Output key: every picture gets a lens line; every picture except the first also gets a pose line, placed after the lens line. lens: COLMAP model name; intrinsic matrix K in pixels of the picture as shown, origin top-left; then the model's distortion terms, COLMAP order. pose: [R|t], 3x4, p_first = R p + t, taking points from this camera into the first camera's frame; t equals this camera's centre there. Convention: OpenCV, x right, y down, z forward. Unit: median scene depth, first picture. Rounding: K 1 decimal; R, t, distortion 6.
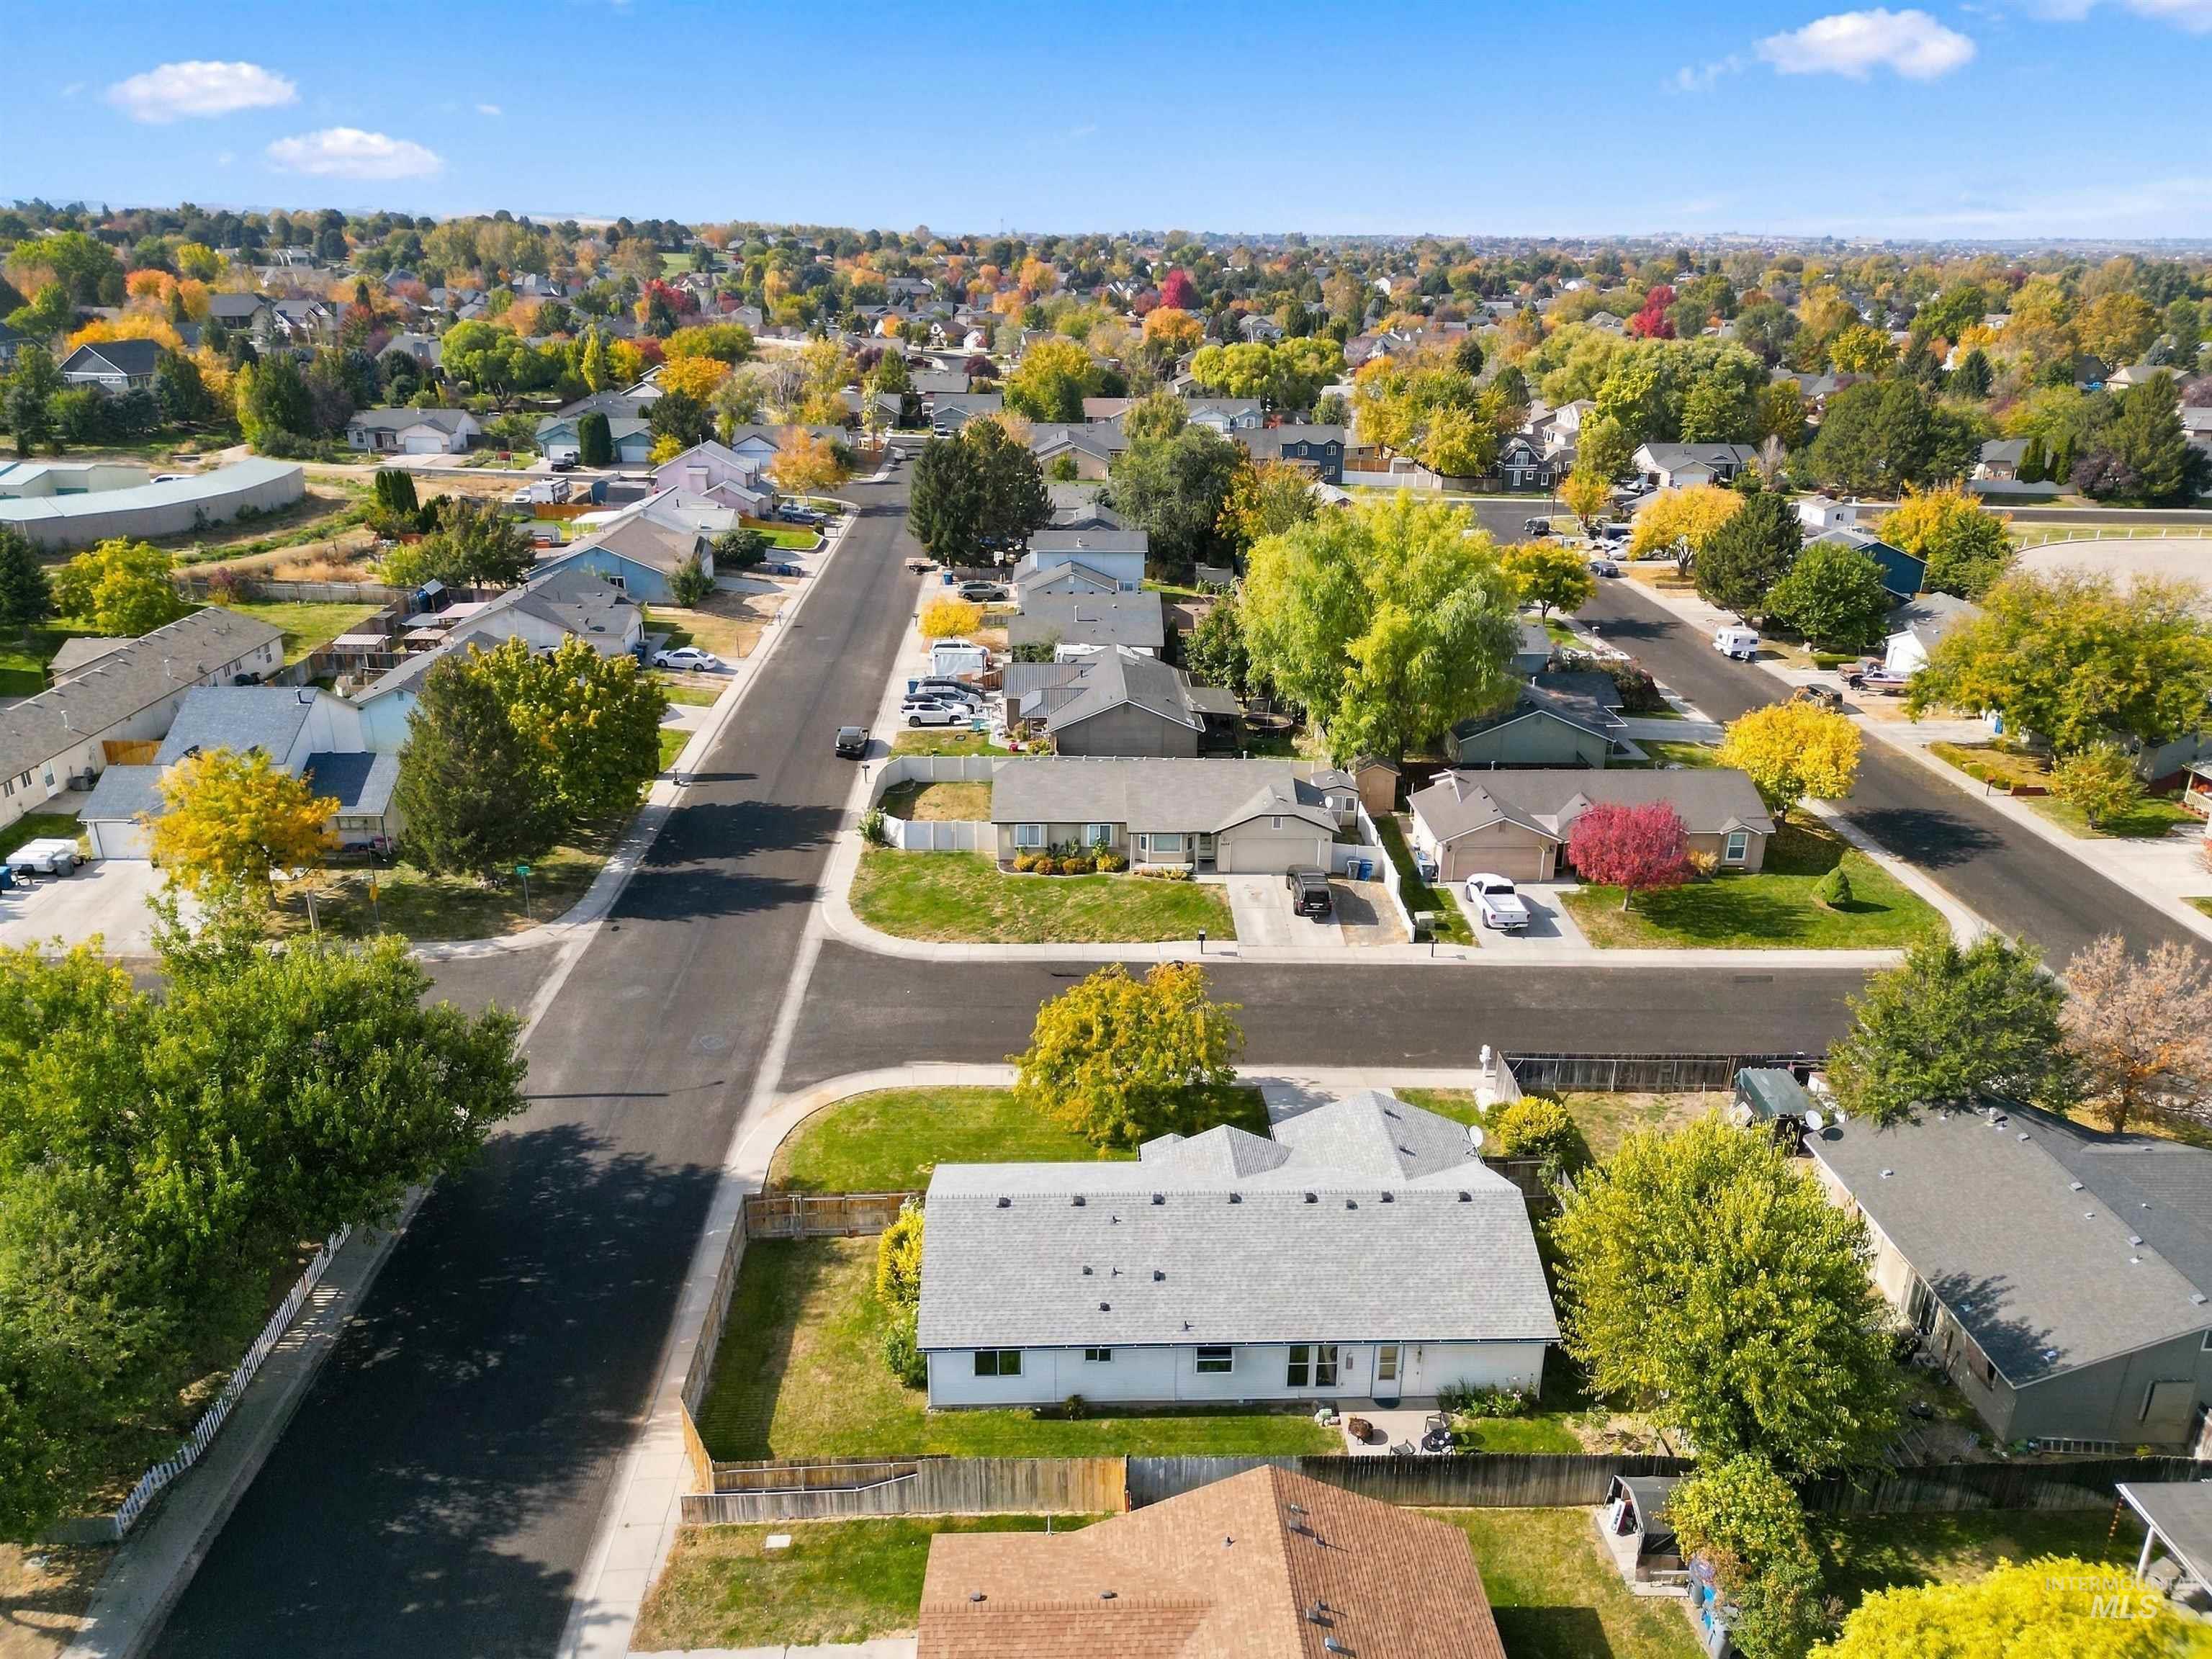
lens RADIAL K [[1544.0, 0, 1106.0], [0, 1544.0, 829.5], [0, 0, 1]] dist [0.075276, -0.086242]
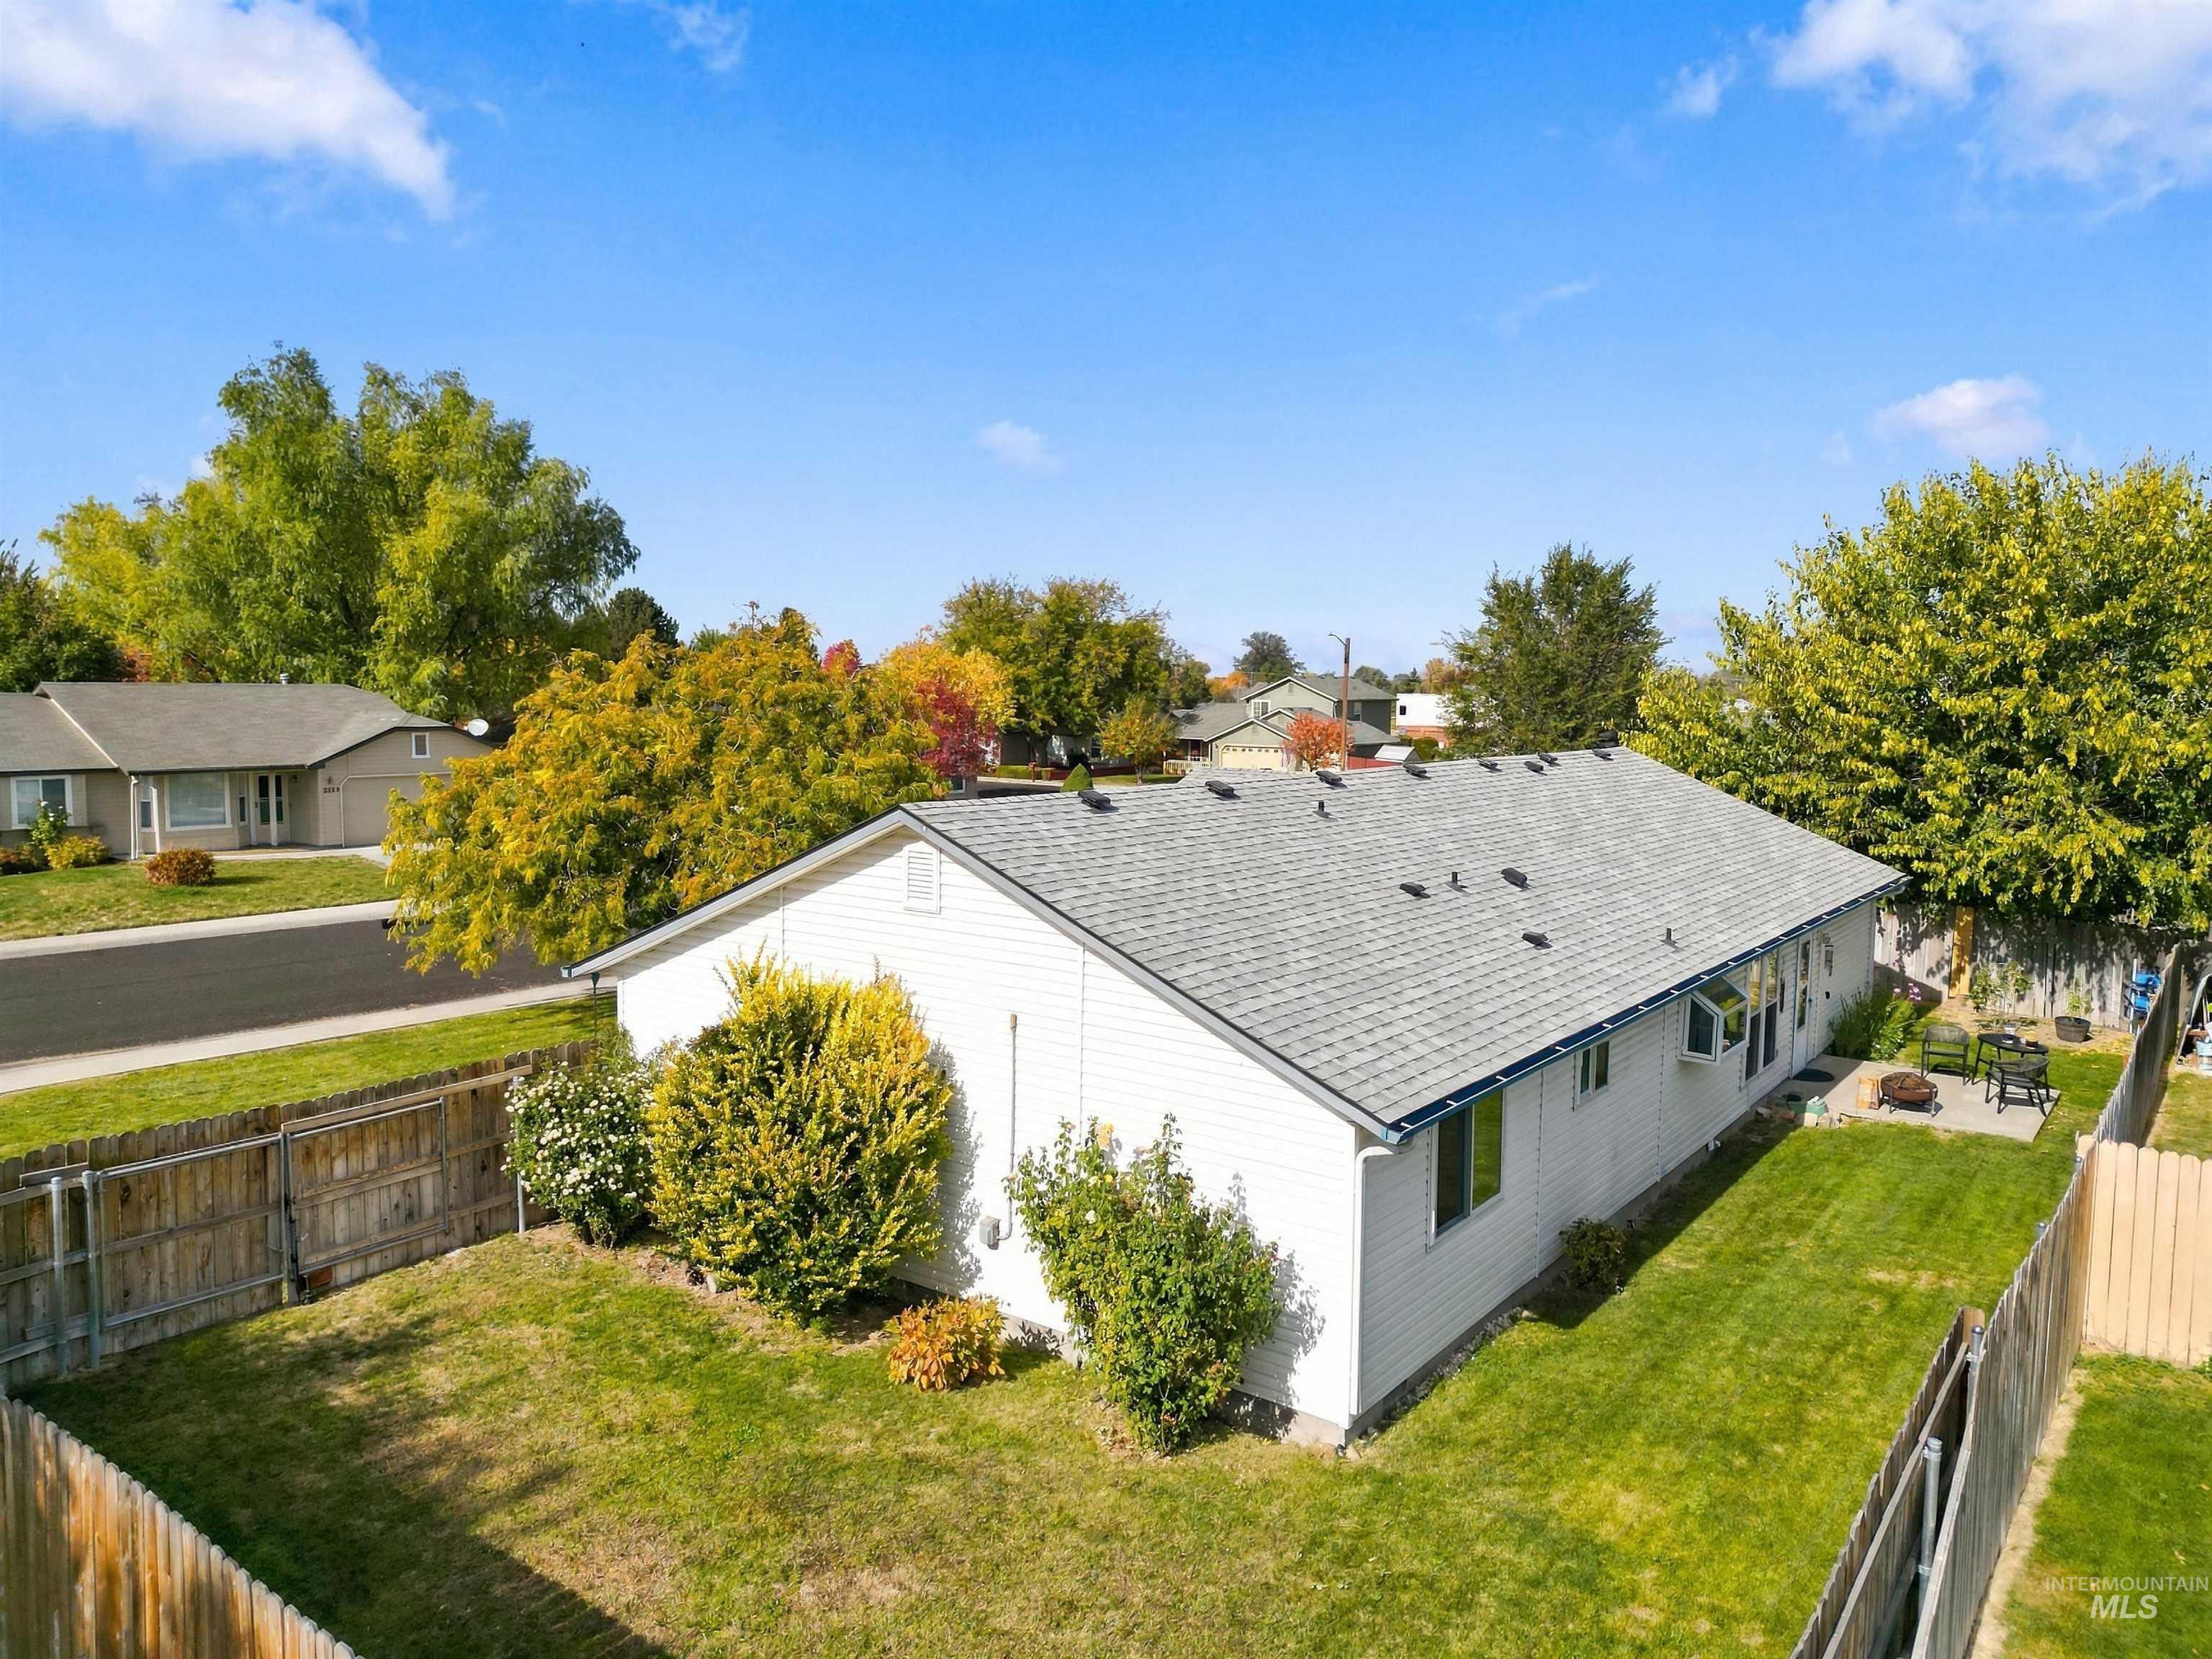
lens RADIAL K [[1544.0, 0, 1106.0], [0, 1544.0, 829.5], [0, 0, 1]] dist [0.075276, -0.086242]
pose [[0.627440, -0.072710, 0.775262, -0.175401], [0.268396, 0.954811, -0.127670, 0.163608], [-0.730946, 0.288182, 0.618602, 0.462529]]
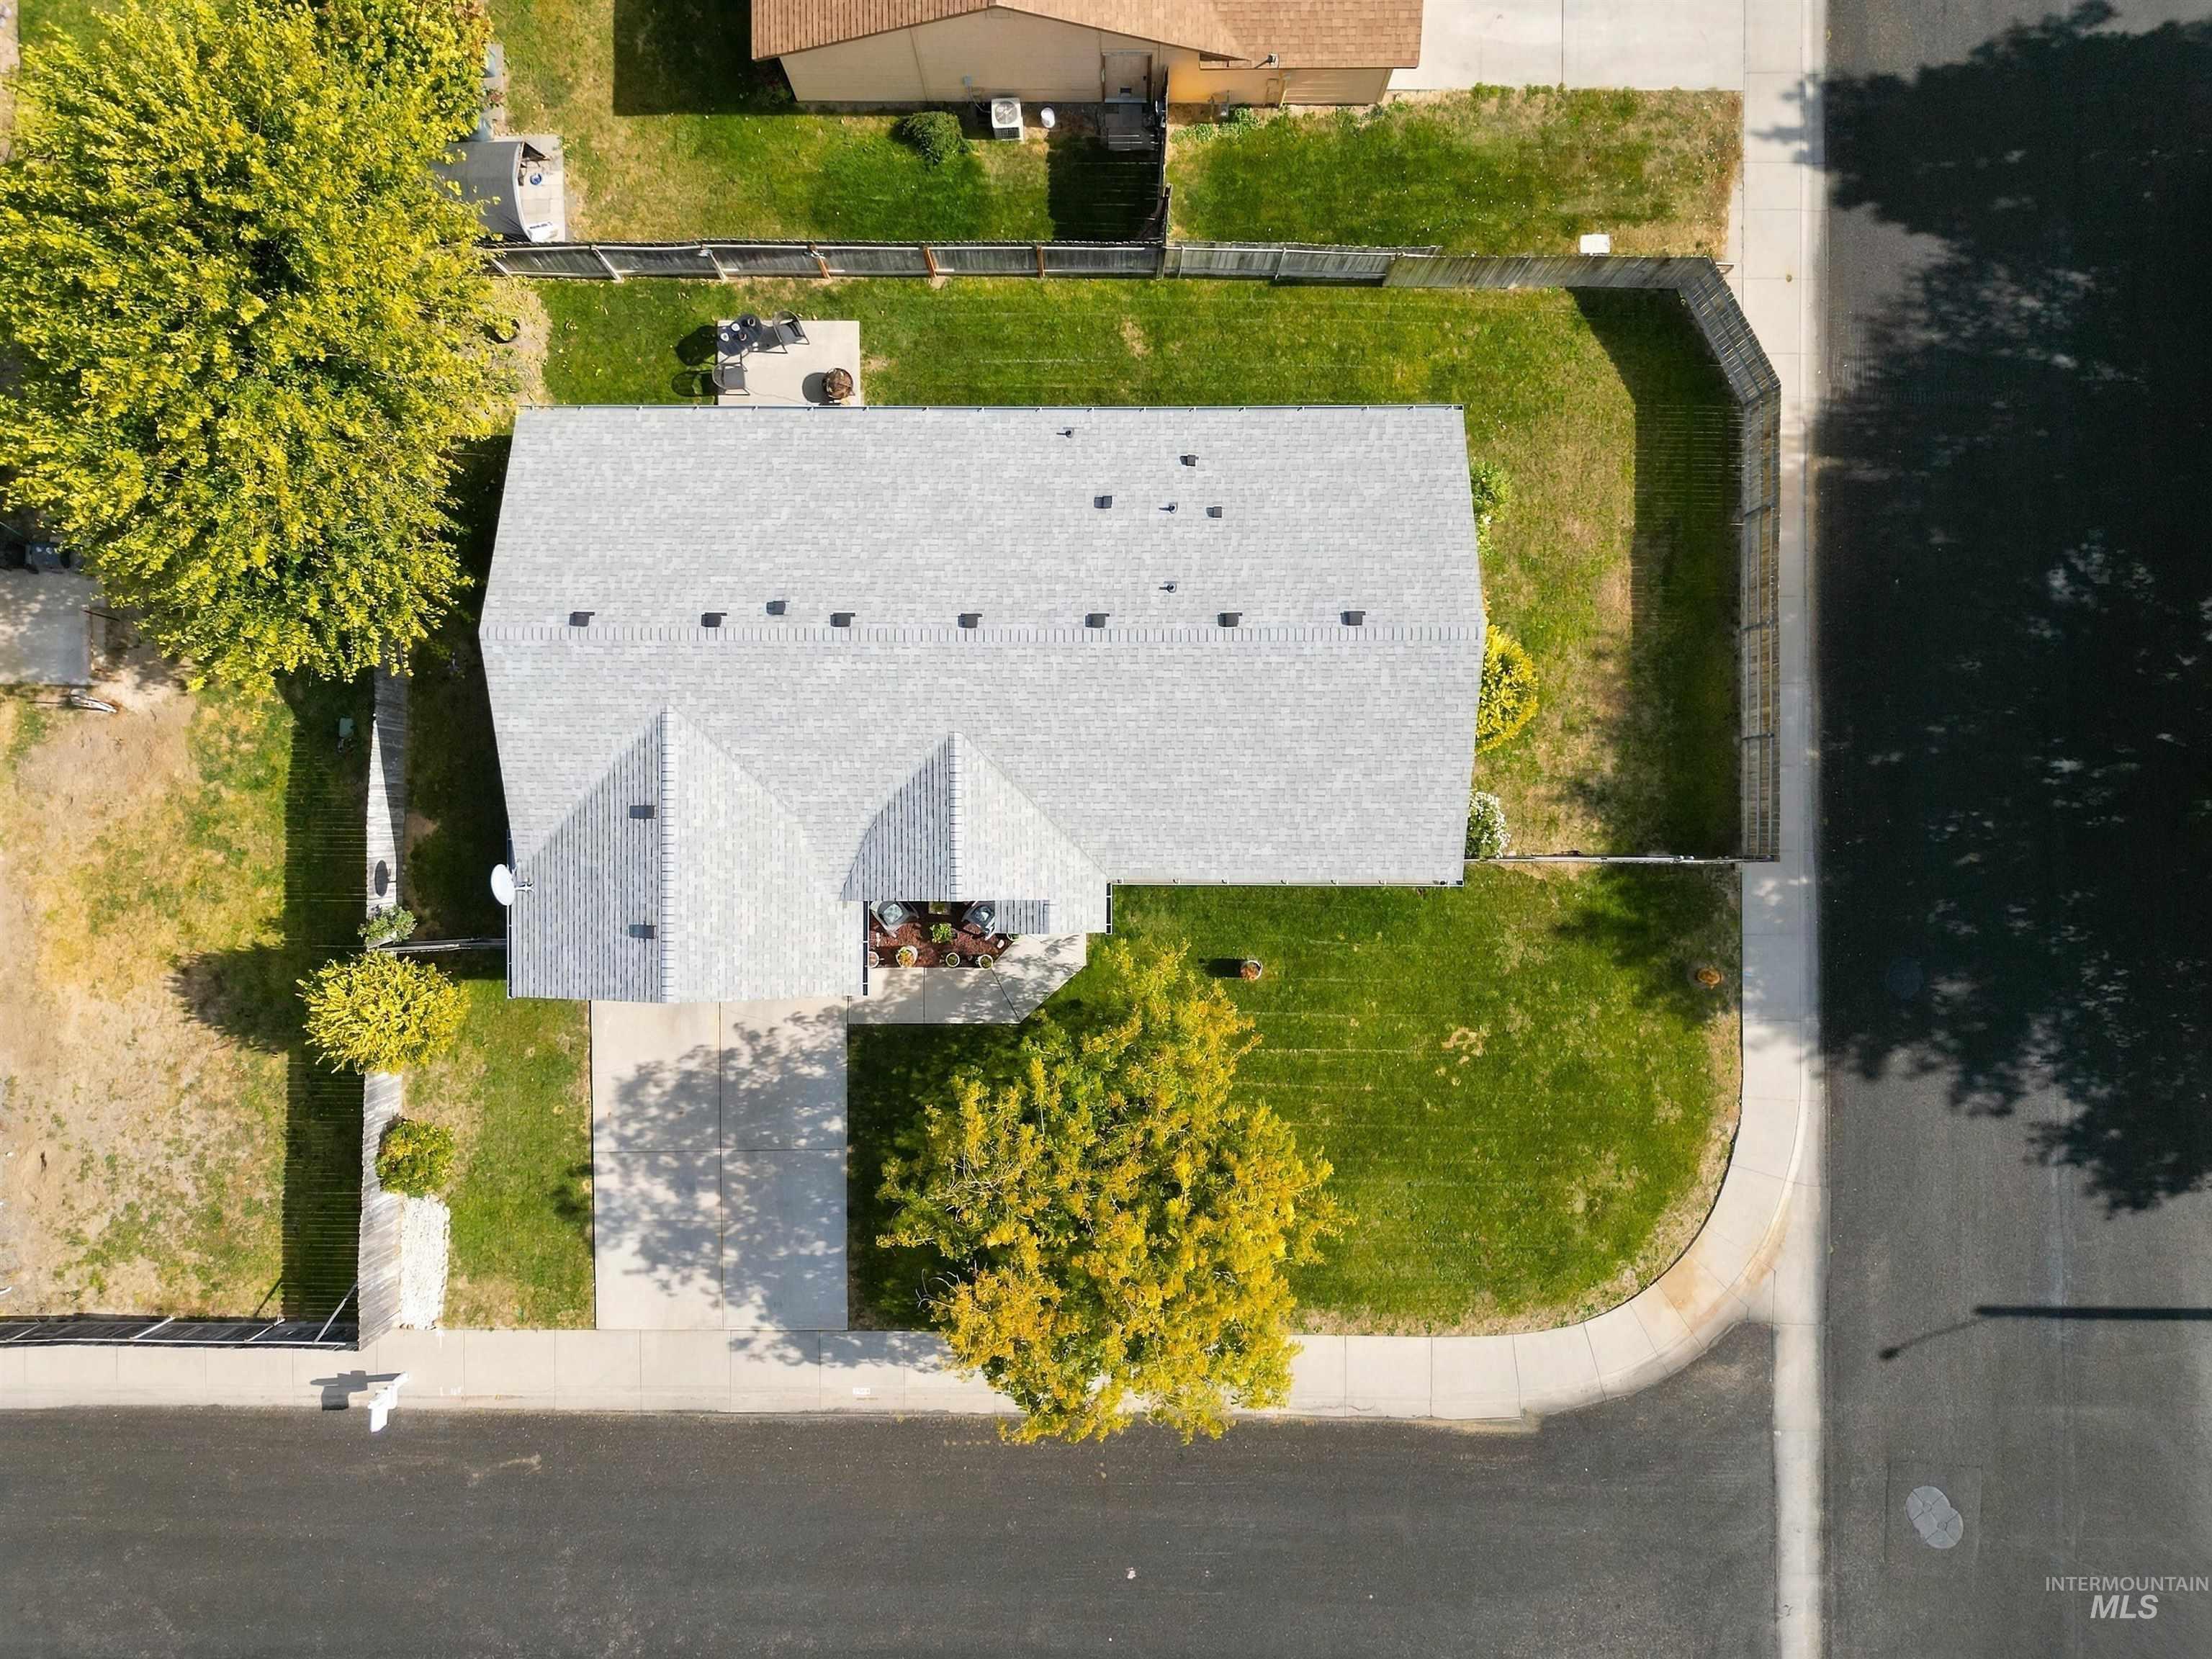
lens RADIAL K [[1544.0, 0, 1106.0], [0, 1544.0, 829.5], [0, 0, 1]] dist [0.075276, -0.086242]
pose [[-0.999099, -0.041371, -0.009430, 0.018552], [0.005795, -0.353184, 0.935536, -0.200822], [-0.042035, 0.934639, 0.353106, 0.496980]]
